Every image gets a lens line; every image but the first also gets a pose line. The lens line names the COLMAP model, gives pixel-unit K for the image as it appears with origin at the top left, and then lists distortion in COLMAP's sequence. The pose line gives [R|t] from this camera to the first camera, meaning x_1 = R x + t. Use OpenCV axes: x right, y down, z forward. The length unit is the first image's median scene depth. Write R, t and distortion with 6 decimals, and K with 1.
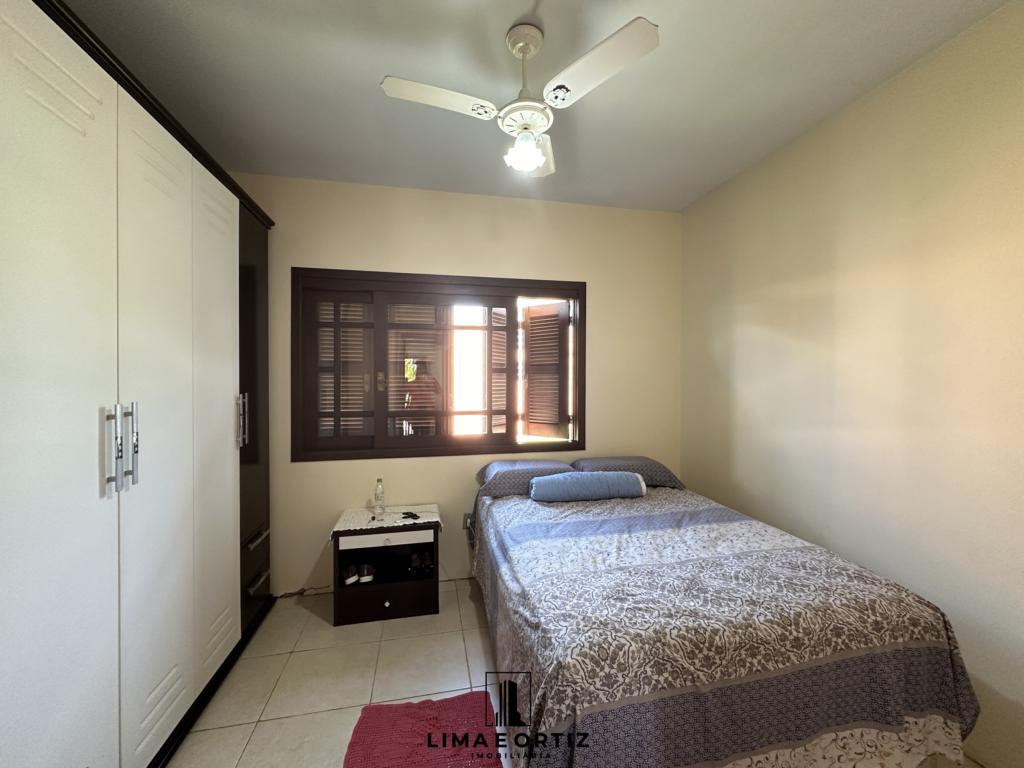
lens RADIAL K [[410.1, 0, 515.8], [0, 410.1, 387.8], [0, 0, 1]] dist [-0.004569, 0.001159]
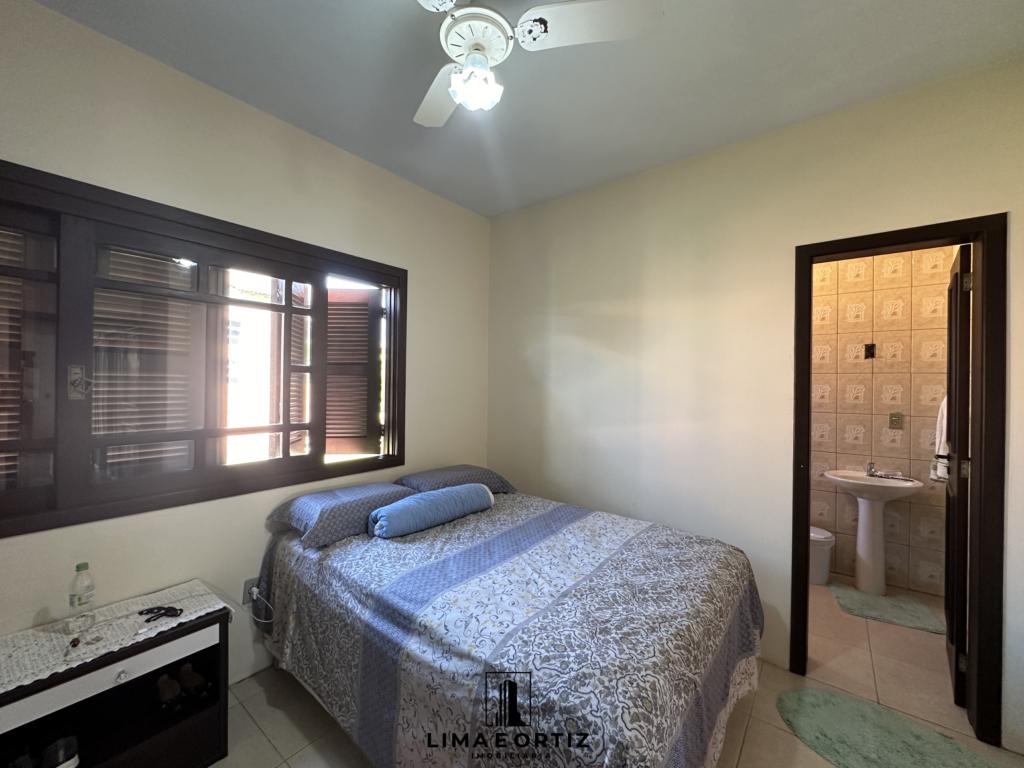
lens RADIAL K [[410.1, 0, 513.5], [0, 410.1, 386.6], [0, 0, 1]] dist [-0.004569, 0.001159]
pose [[0.770866, 0.004086, 0.636984, -0.260527], [0.004294, 0.999923, -0.011611, -0.001627], [-0.636983, 0.011686, 0.770790, 0.245211]]
